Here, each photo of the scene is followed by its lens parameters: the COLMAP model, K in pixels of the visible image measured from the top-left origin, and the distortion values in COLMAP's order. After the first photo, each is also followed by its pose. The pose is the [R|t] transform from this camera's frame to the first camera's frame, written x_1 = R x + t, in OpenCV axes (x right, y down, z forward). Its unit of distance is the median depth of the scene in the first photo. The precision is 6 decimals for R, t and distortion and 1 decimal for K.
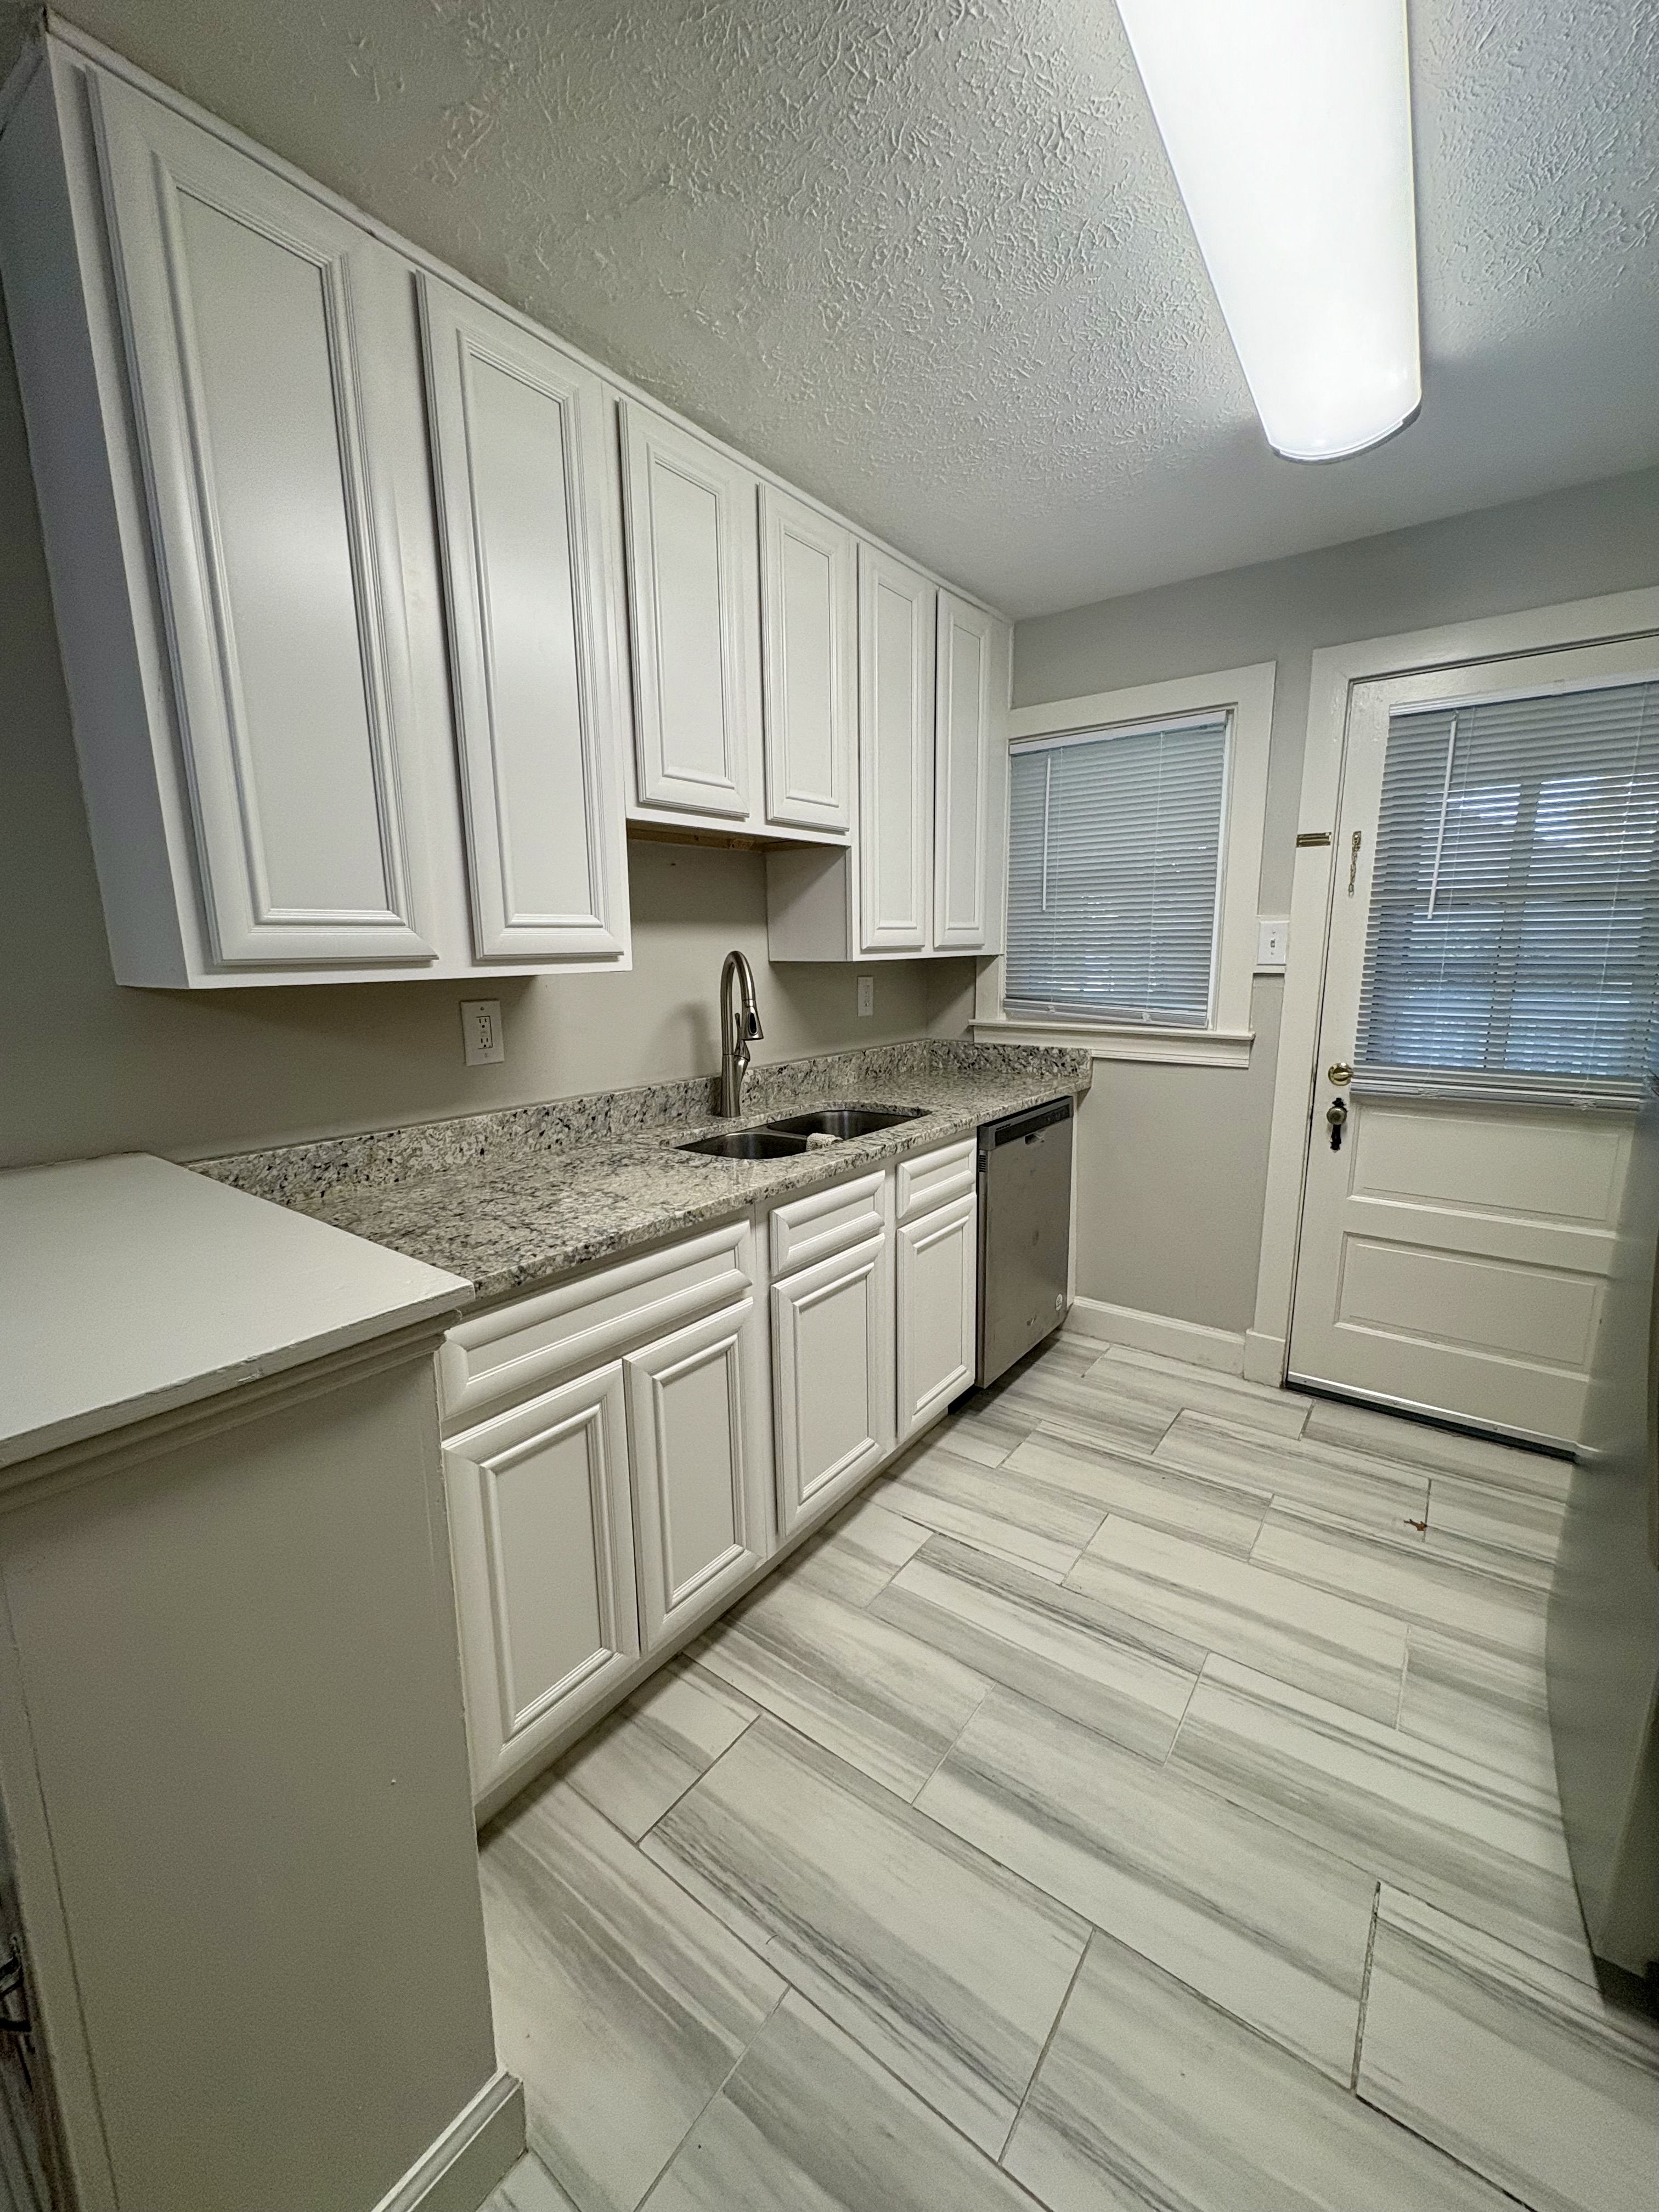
lens RADIAL K [[879.2, 0, 828.7], [0, 879.2, 1105.5], [0, 0, 1]] dist [0.001797, -0.000014]
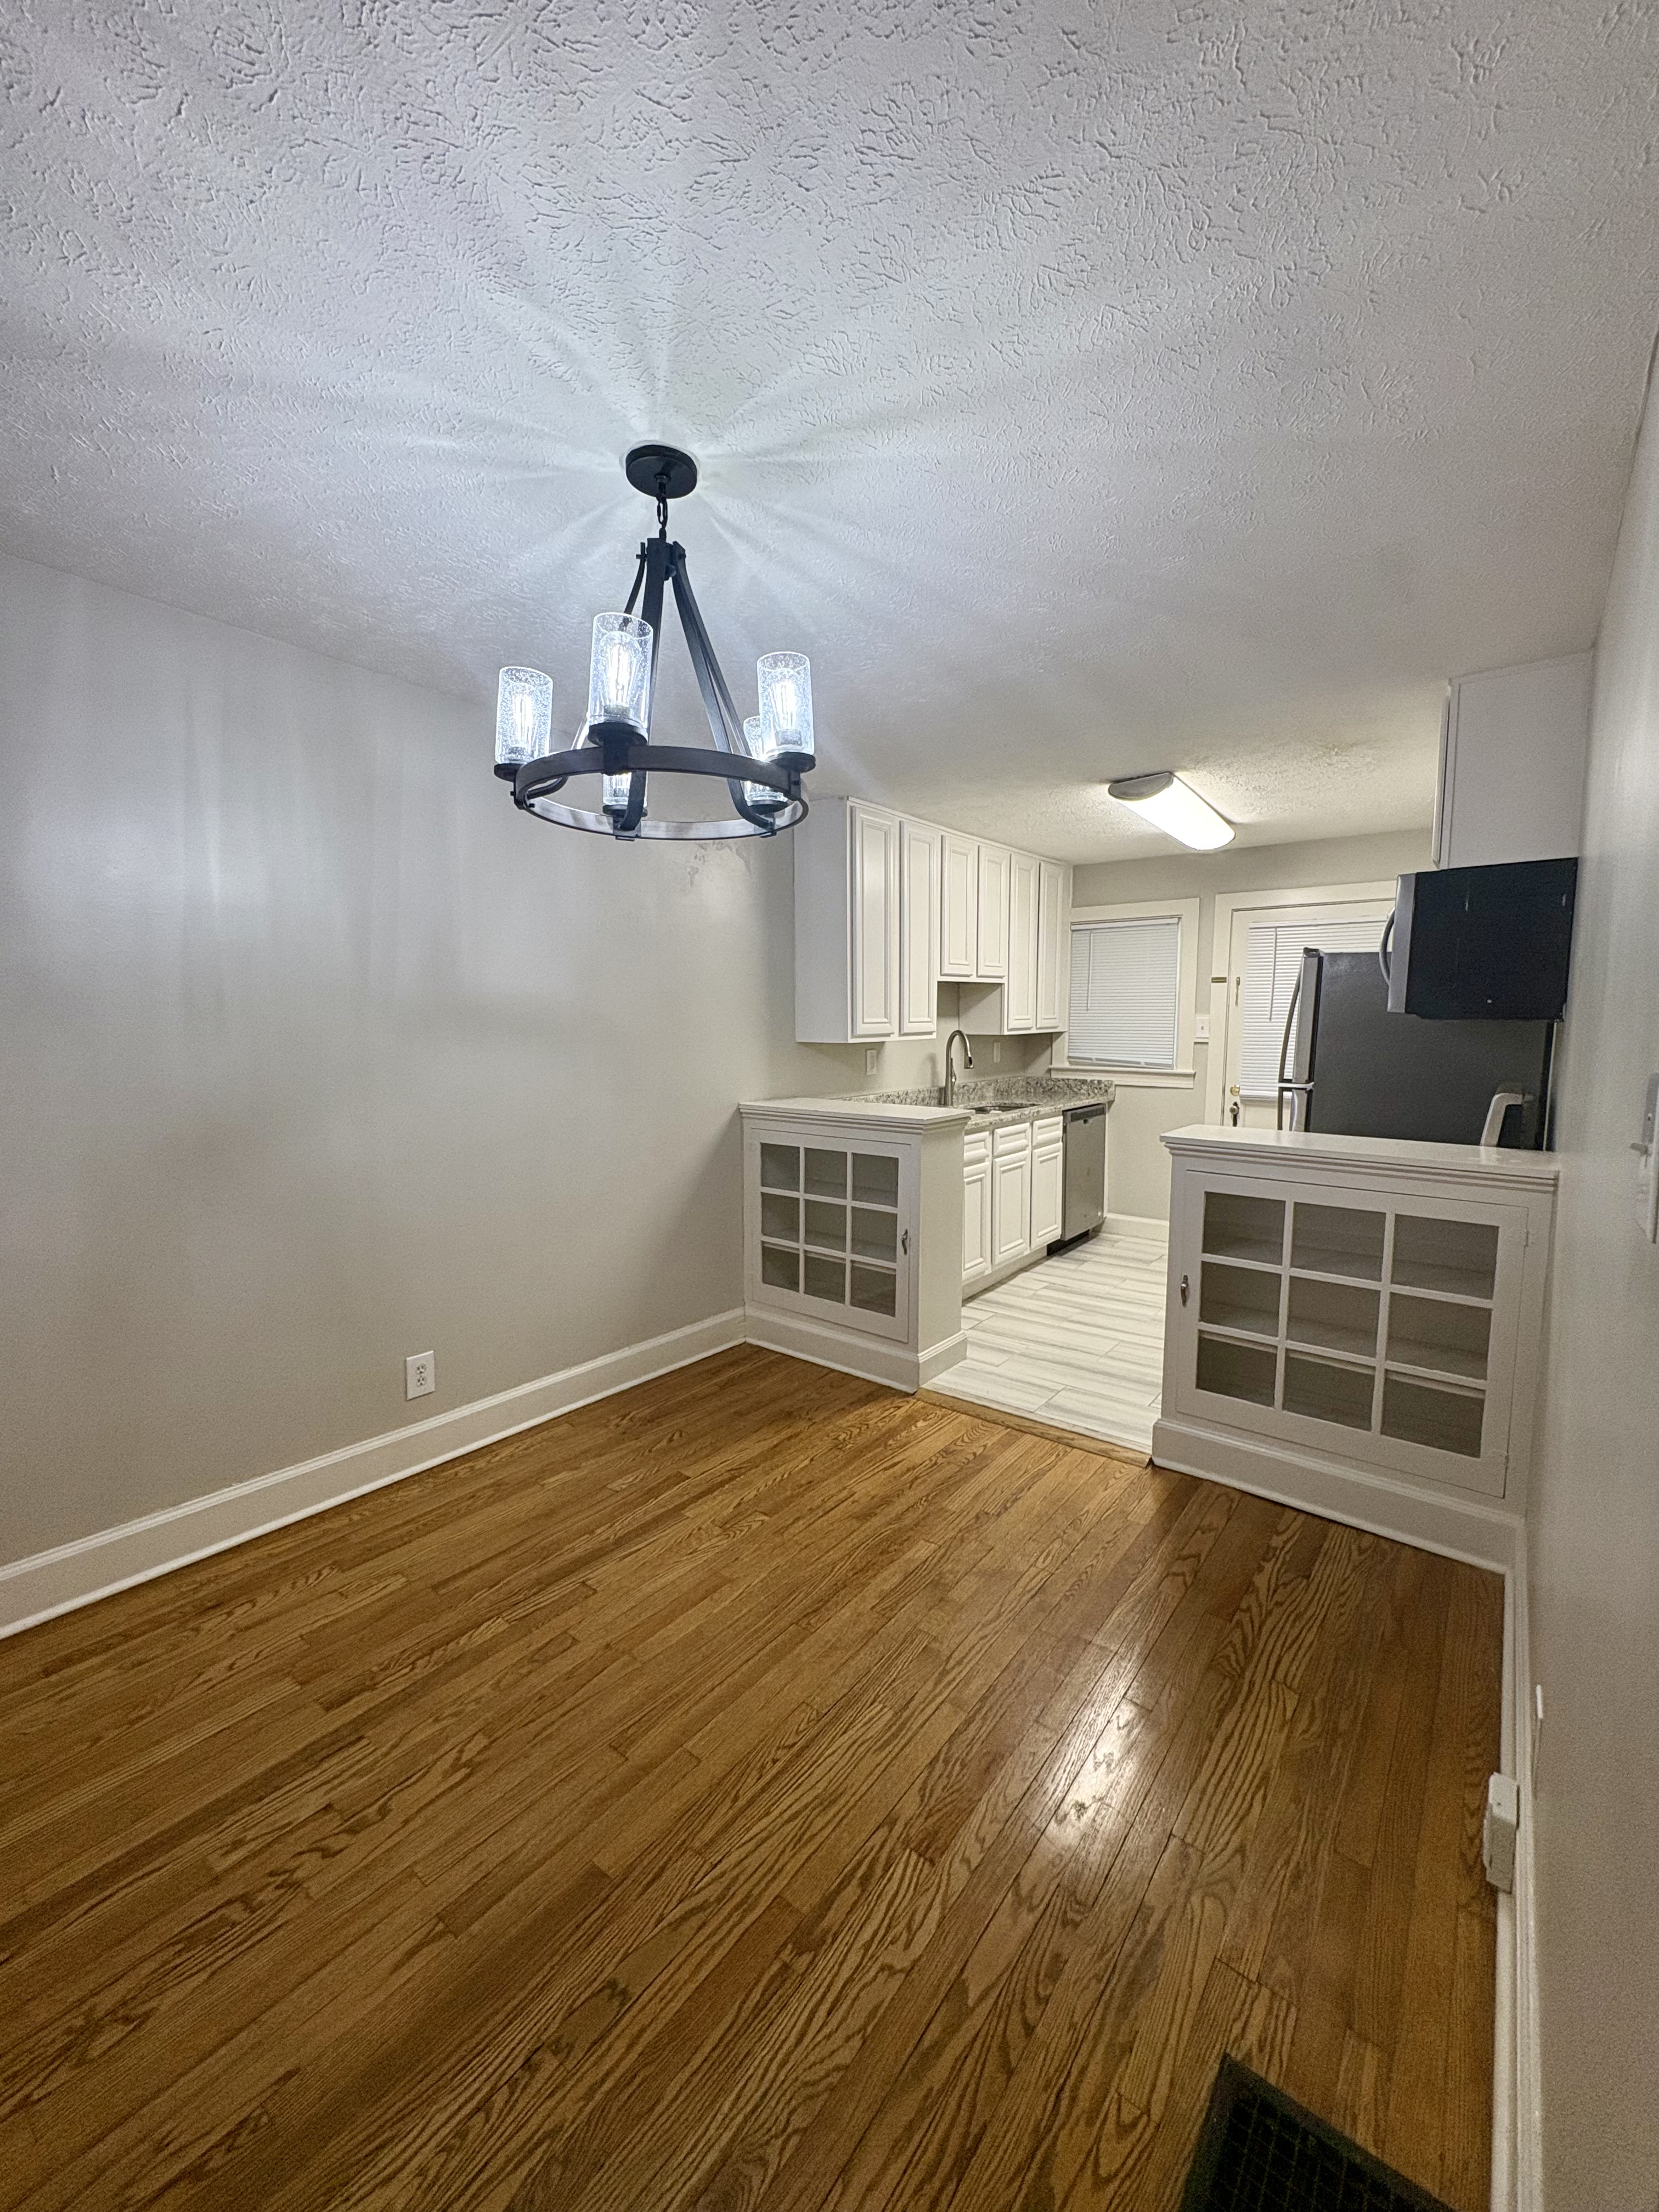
lens RADIAL K [[879.2, 0, 828.7], [0, 879.2, 1105.5], [0, 0, 1]] dist [0.001797, -0.000014]
pose [[0.999787, 0.009889, -0.018090, -0.361910], [-0.011234, 0.997061, -0.075790, 0.177532], [0.017287, 0.075977, 0.996960, -1.146470]]
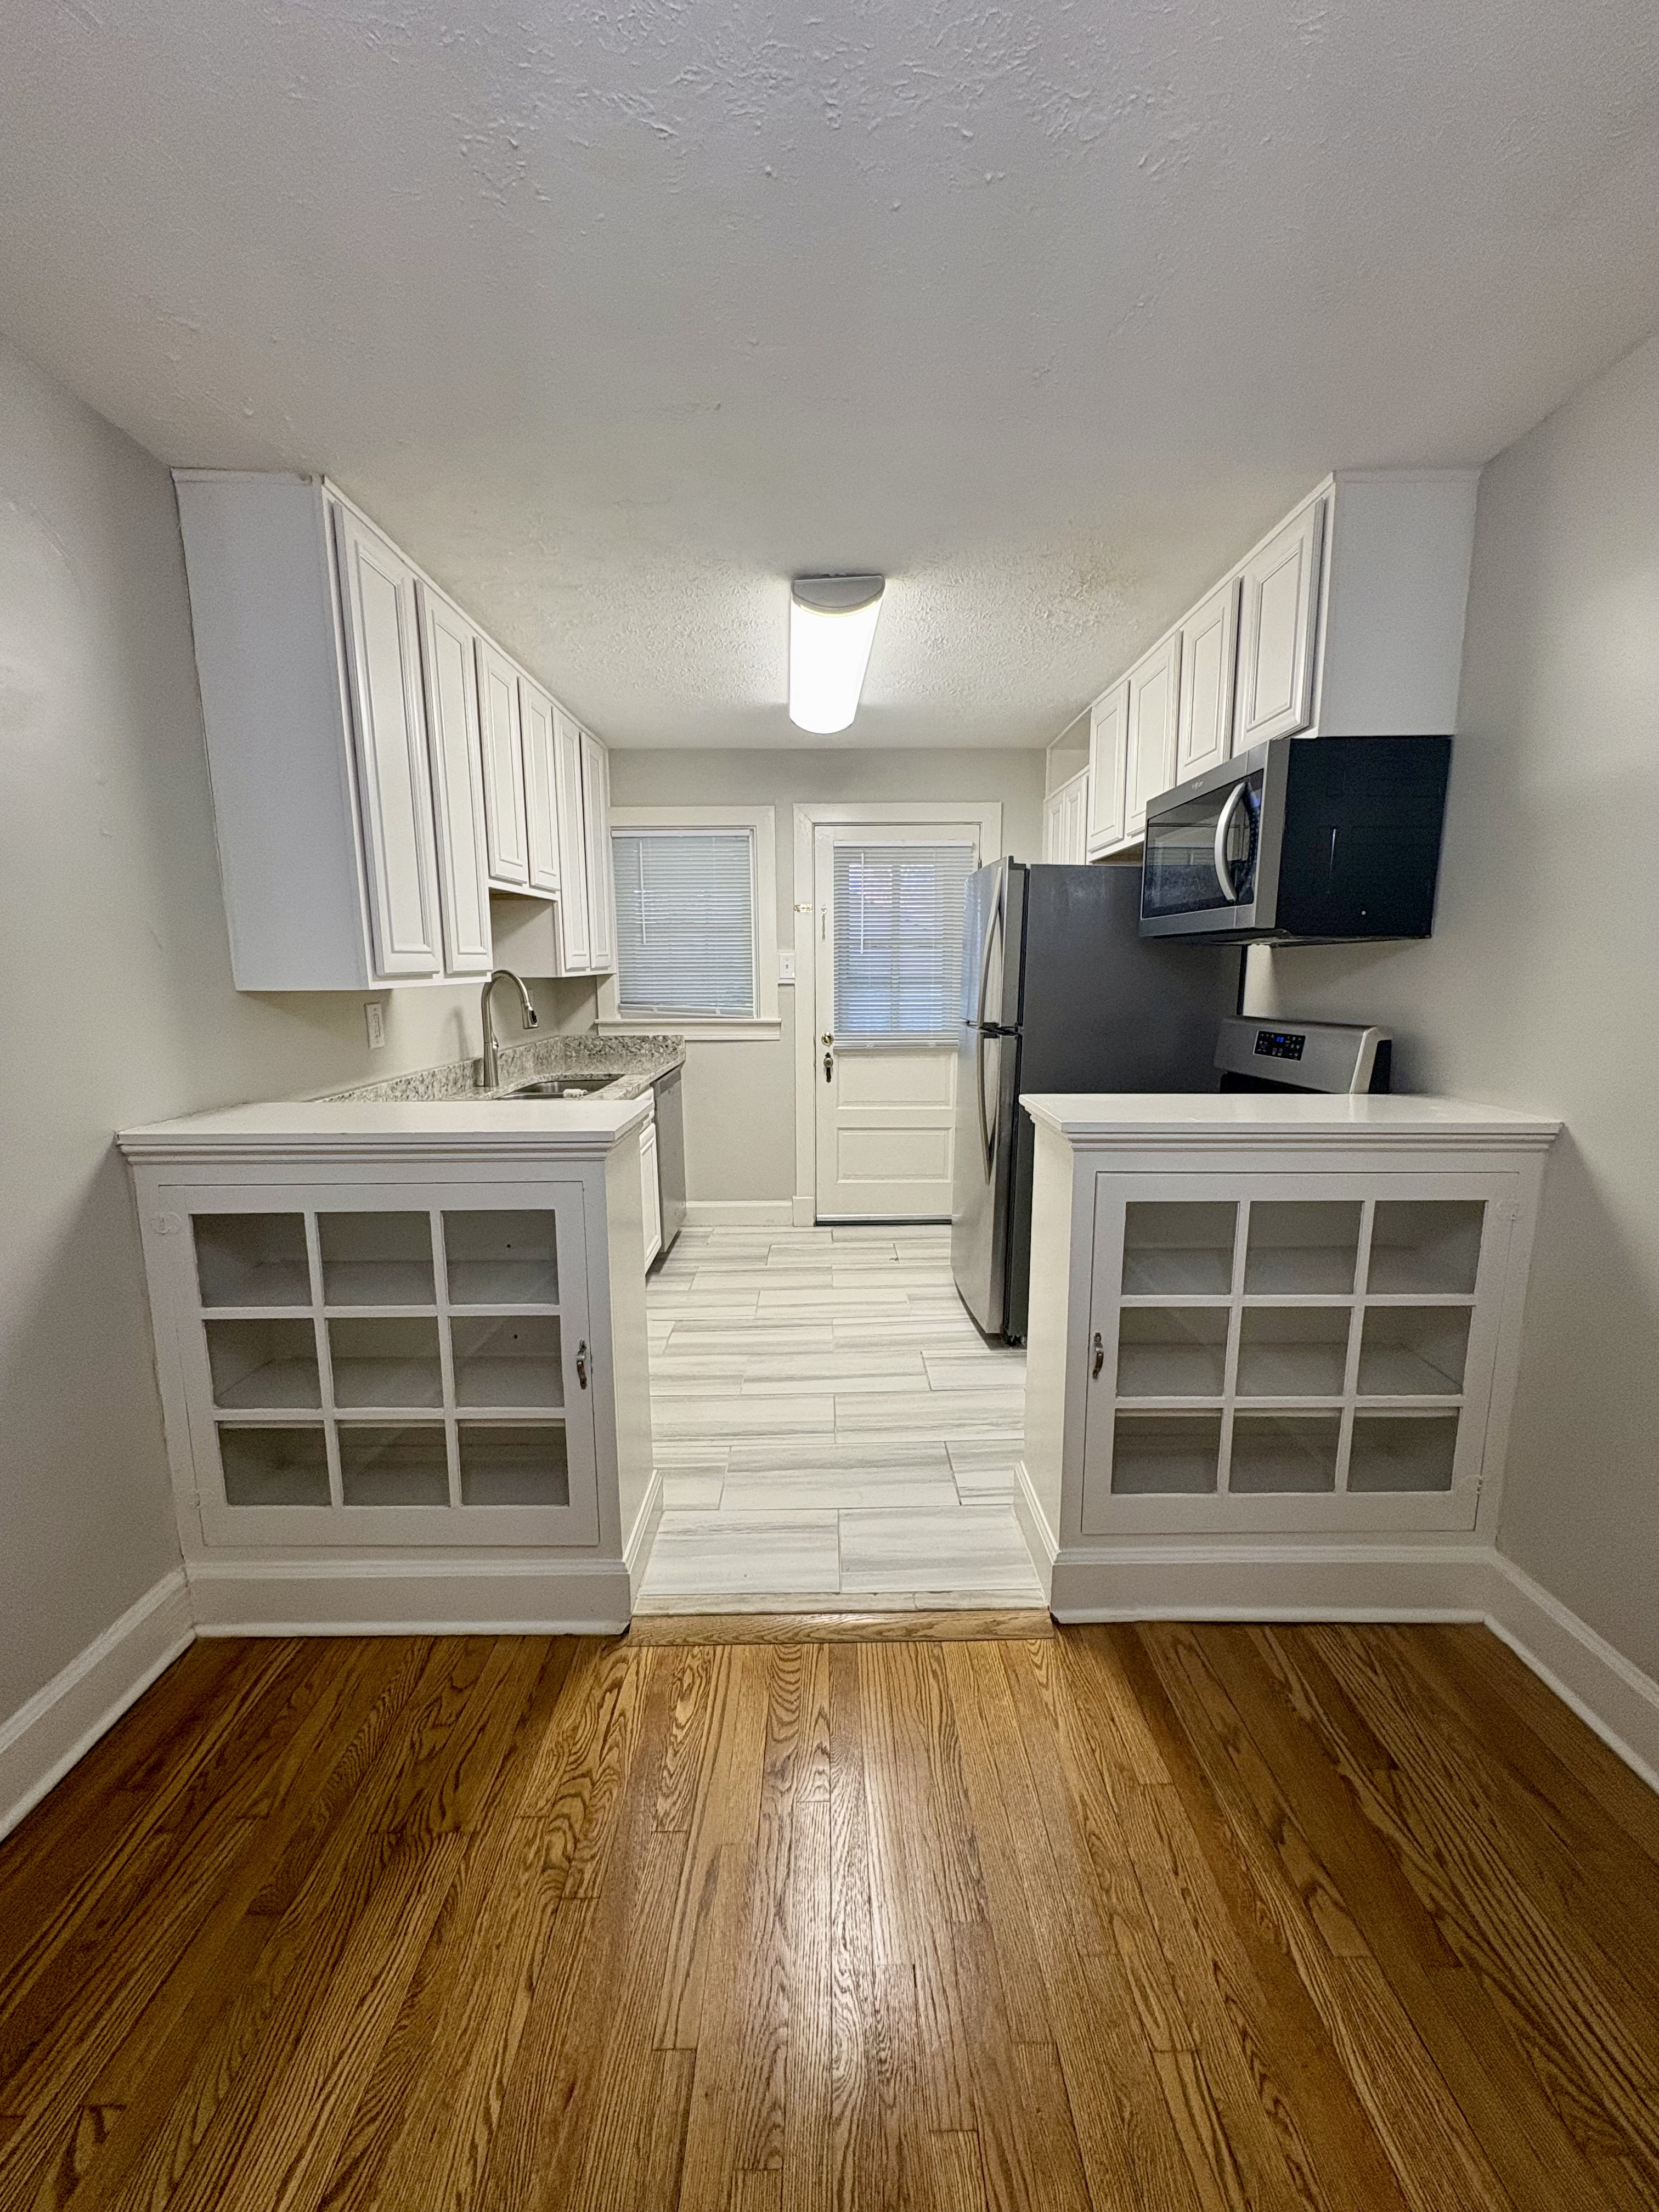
lens RADIAL K [[879.2, 0, 828.7], [0, 879.2, 1105.5], [0, 0, 1]] dist [0.001797, -0.000014]
pose [[0.796801, -0.090870, 0.597369, -0.519338], [0.106168, 0.994301, 0.009638, 0.085266], [-0.594841, 0.055742, 0.801908, -0.447516]]
